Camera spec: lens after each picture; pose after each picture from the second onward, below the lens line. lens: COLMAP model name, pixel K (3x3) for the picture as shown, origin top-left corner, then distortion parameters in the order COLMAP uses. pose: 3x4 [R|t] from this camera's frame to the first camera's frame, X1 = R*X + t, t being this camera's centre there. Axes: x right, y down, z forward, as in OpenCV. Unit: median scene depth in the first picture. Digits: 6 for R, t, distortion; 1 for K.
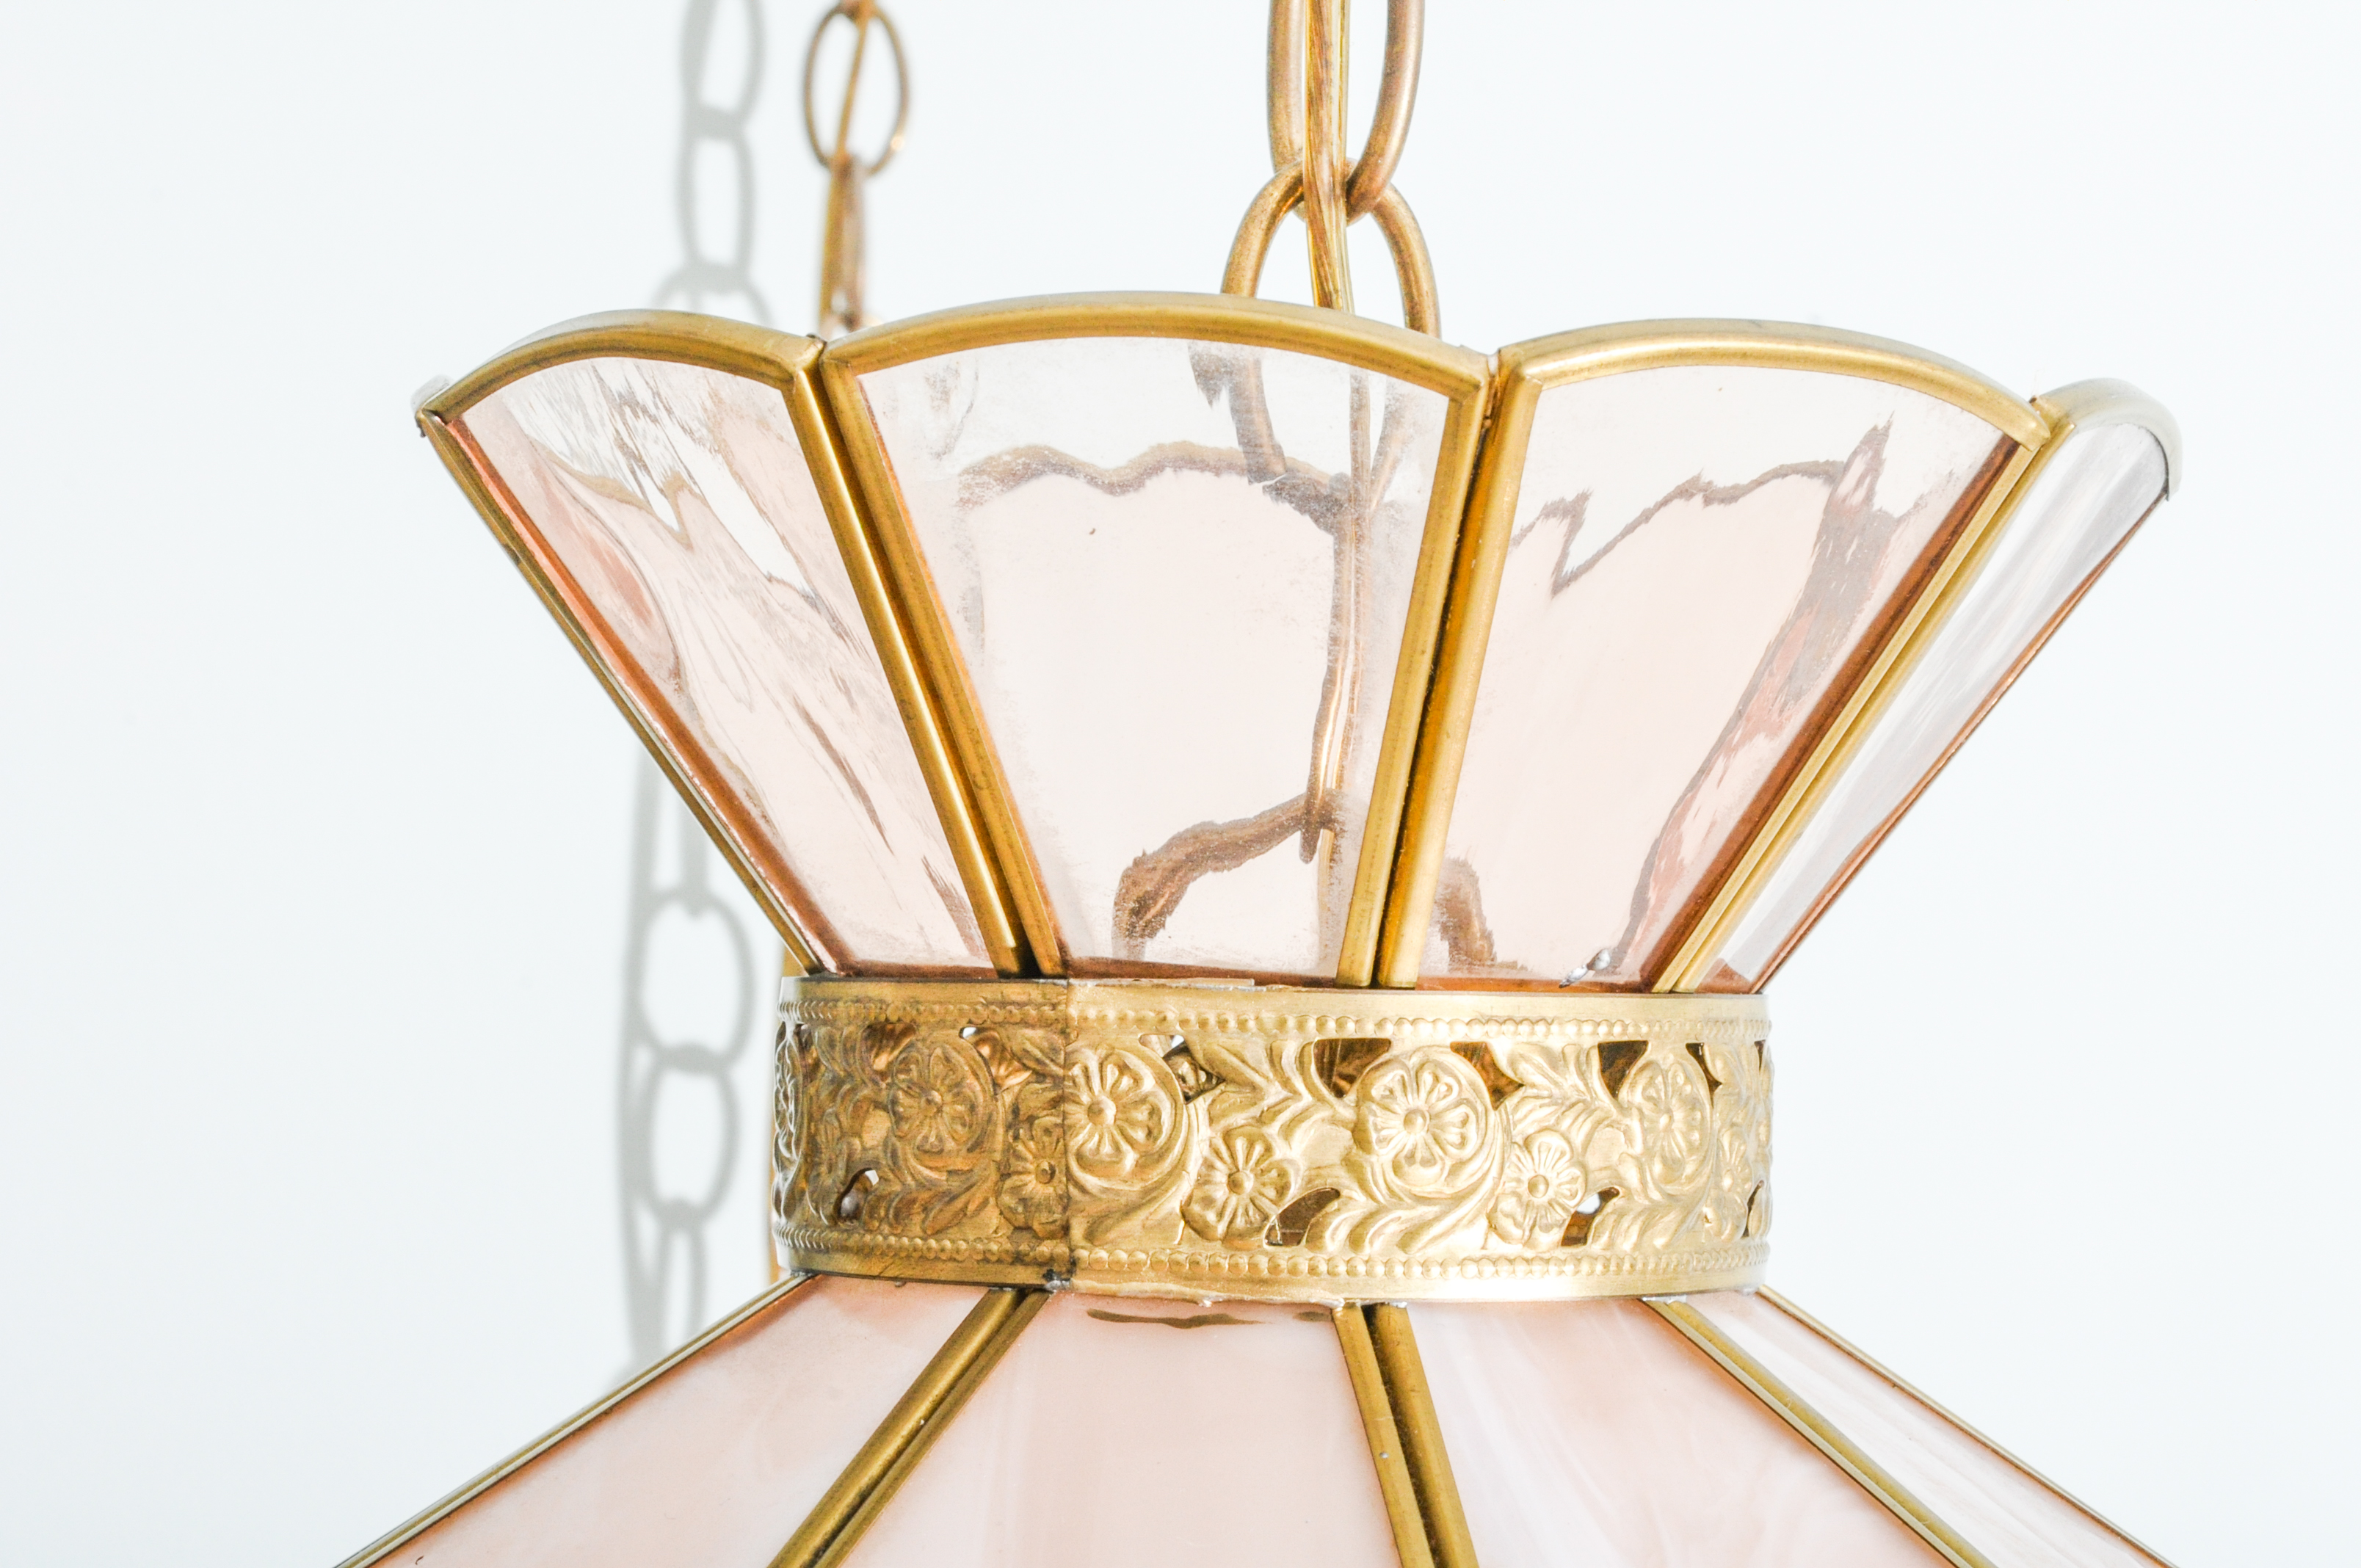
lens RADIAL K [[5455.4, 0, 1180.5], [0, 5455.4, 784.0], [0, 0, 1]] dist [0.069375, 0.250566]
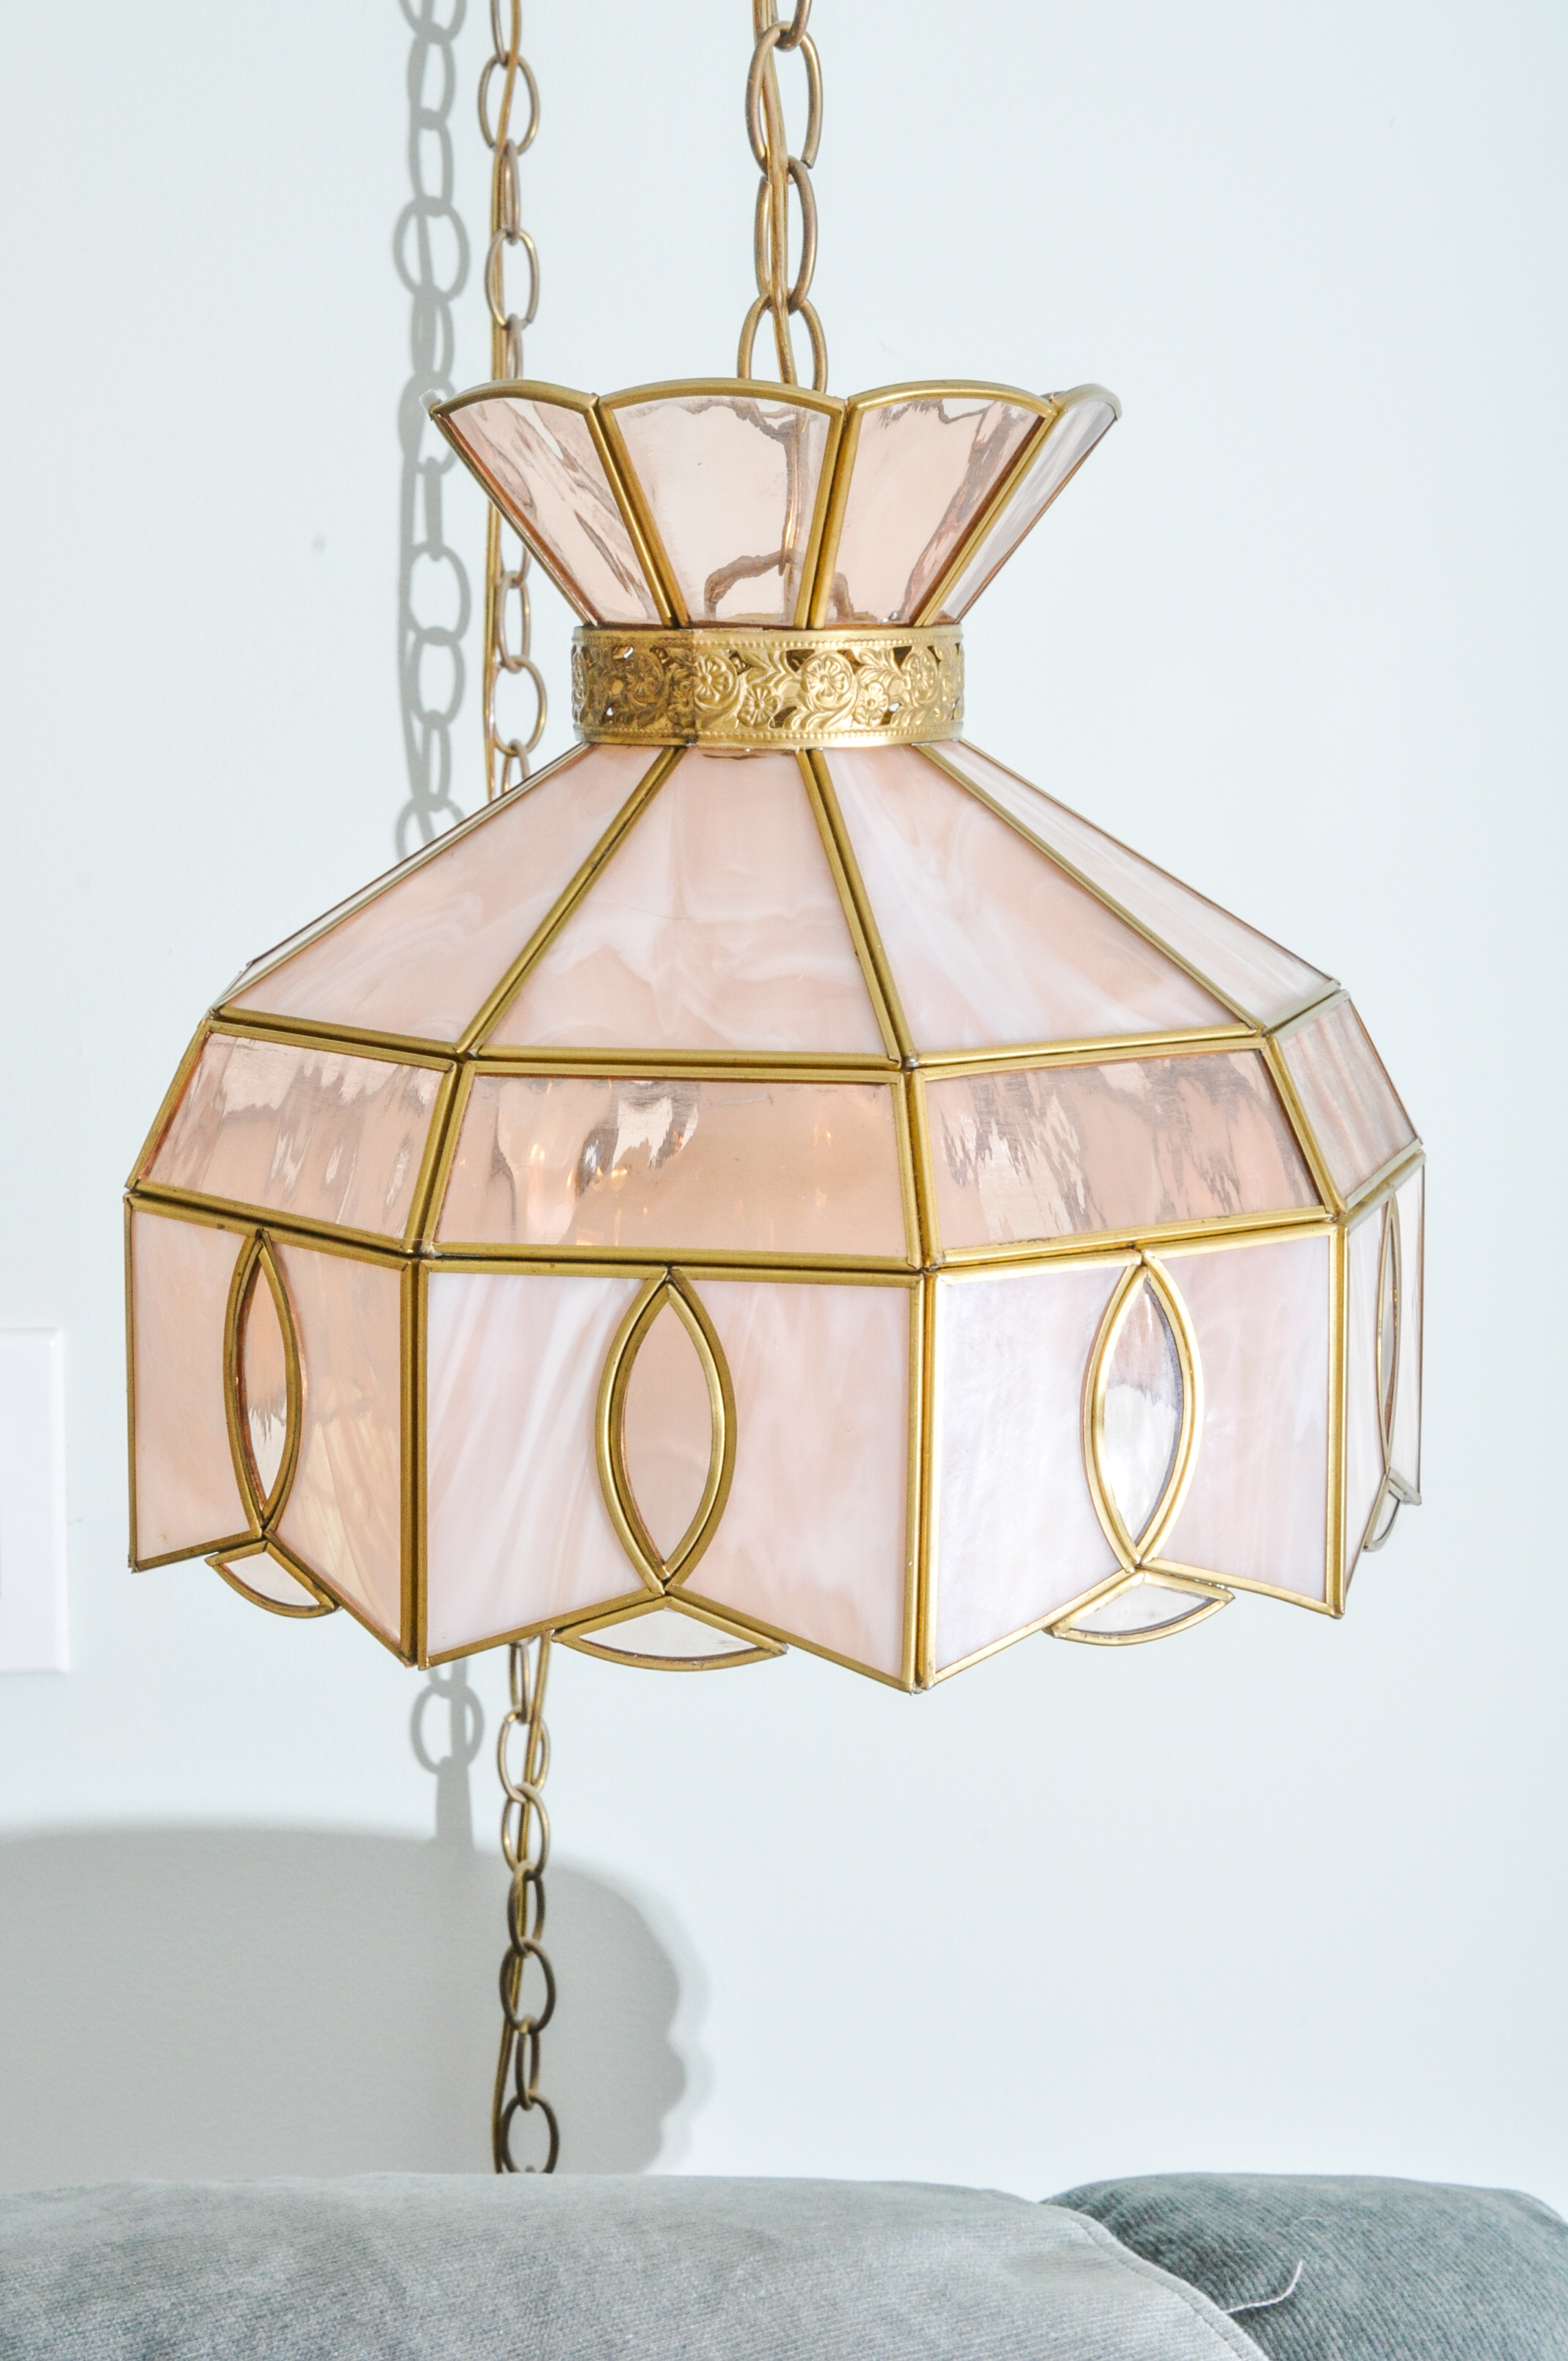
lens RADIAL K [[4739.2, 0, 784.0], [0, 4739.2, 1180.5], [0, 0, 1]] dist [0.024747, -0.174071]
pose [[0.999092, -0.029624, 0.030609, -0.053565], [0.023686, 0.983596, 0.178824, -0.109818], [-0.035404, -0.177936, 0.983405, -1.291544]]
